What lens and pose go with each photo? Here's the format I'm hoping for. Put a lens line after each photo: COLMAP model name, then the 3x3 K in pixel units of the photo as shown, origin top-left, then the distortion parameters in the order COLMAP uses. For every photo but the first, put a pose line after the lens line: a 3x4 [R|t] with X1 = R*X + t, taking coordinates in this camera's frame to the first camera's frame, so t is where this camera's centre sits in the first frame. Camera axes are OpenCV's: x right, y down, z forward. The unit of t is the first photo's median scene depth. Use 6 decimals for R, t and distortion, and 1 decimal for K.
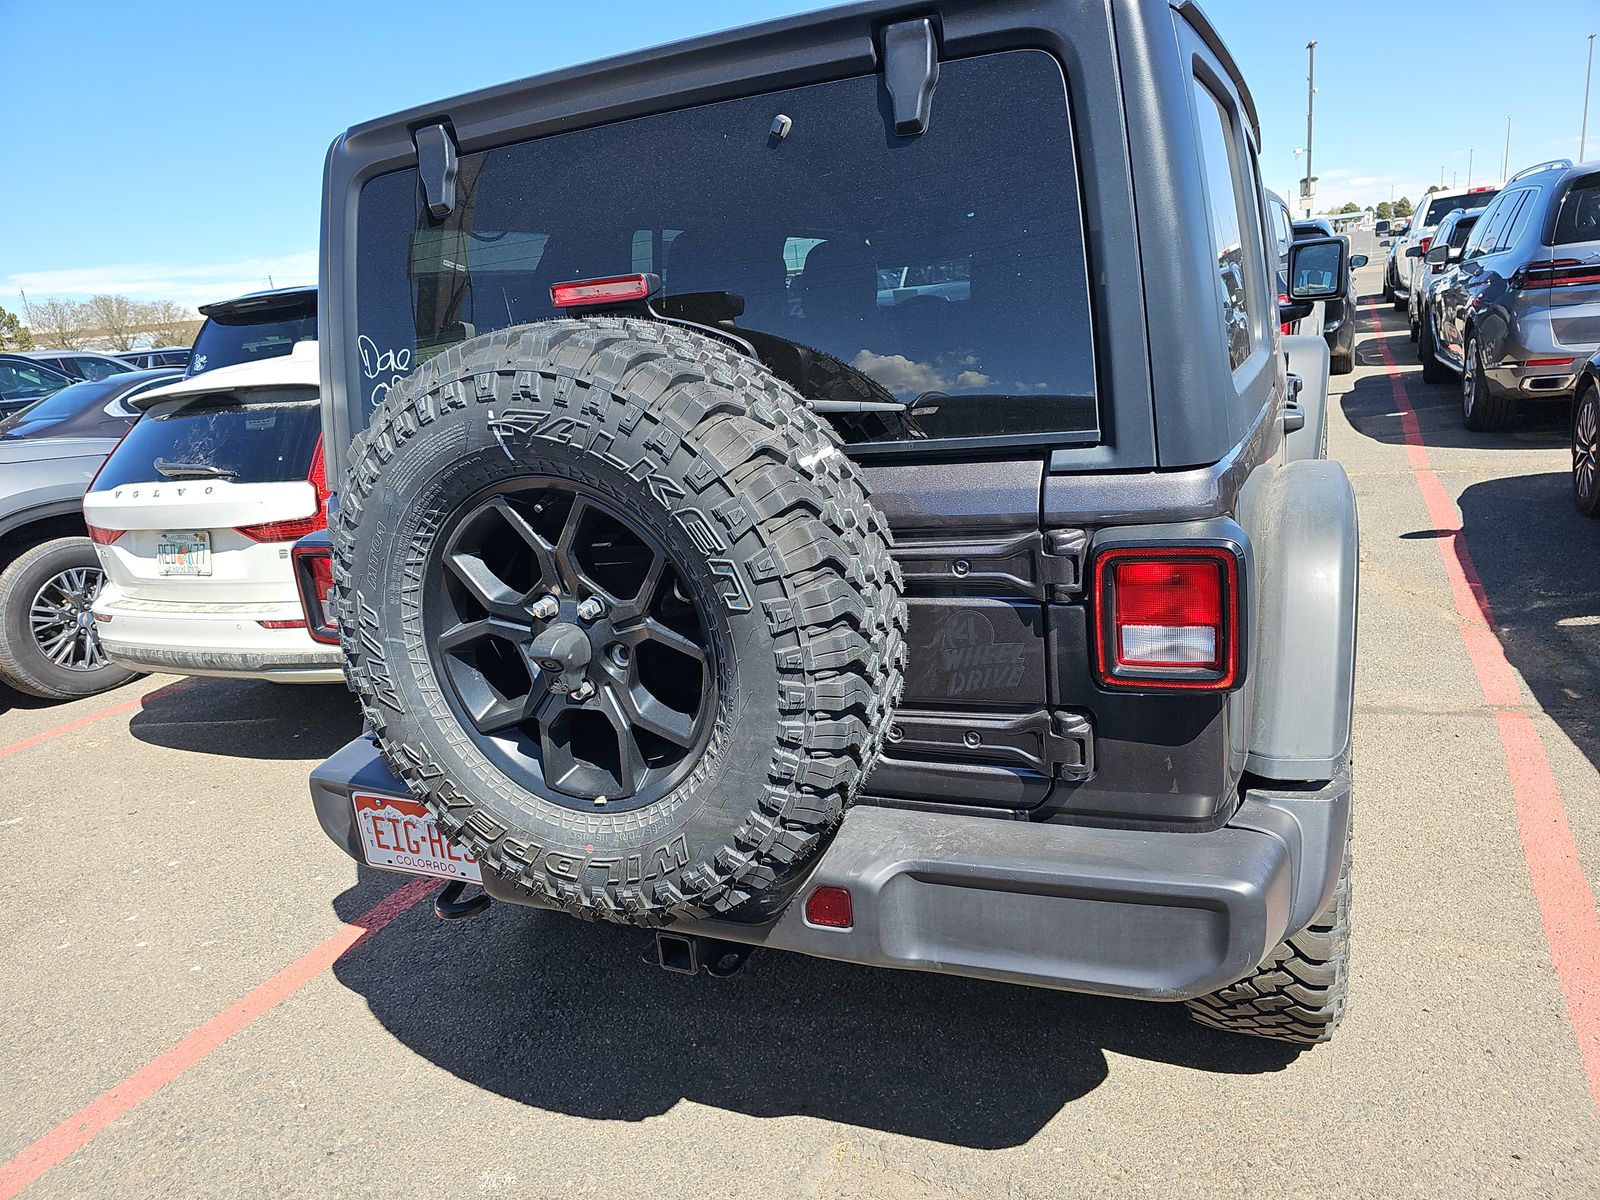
lens RADIAL K [[1095.5, 0, 800.0], [0, 1095.5, 600.0], [0, 0, 1]] dist [0.084852, -0.100614]
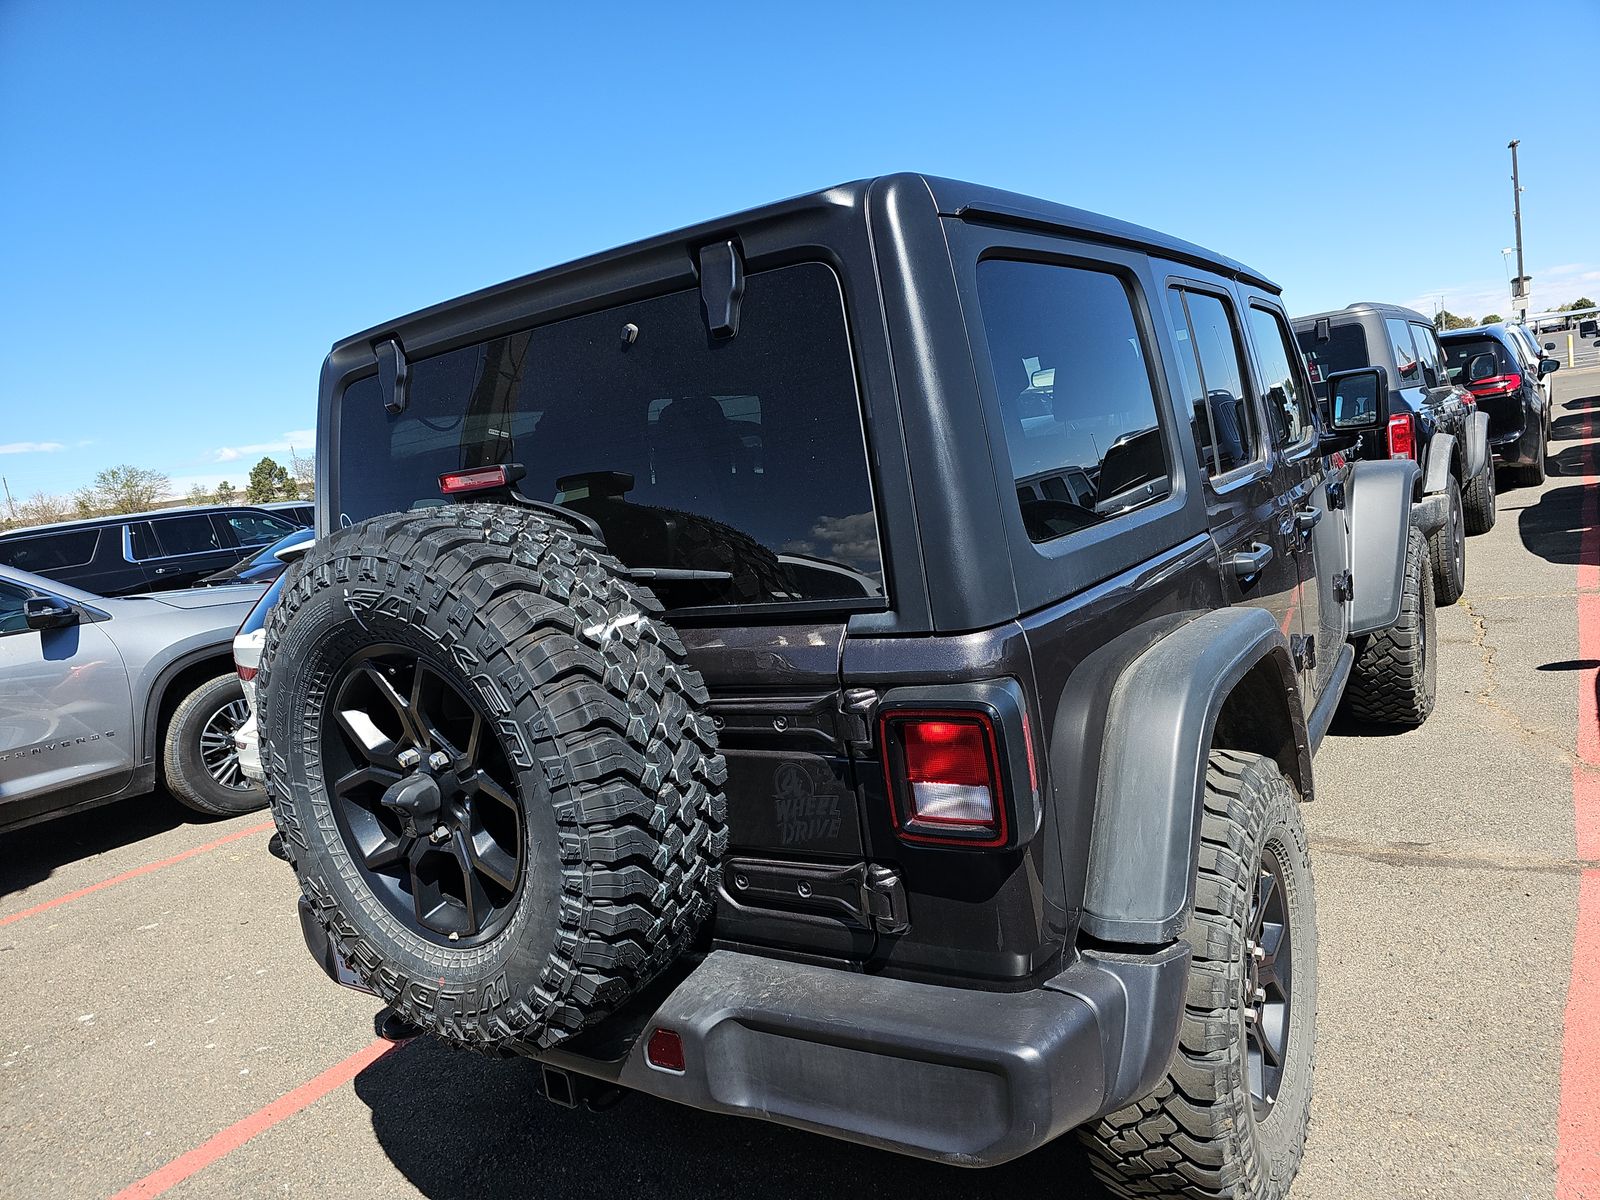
lens RADIAL K [[1098.0, 0, 818.8], [0, 1098.0, 602.6], [0, 0, 1]] dist [0.069602, -0.070145]
pose [[0.983434, -0.012474, -0.180838, 0.383345], [-0.006309, 0.994670, -0.102921, -0.036942], [0.181157, 0.102357, 0.978113, -0.046808]]
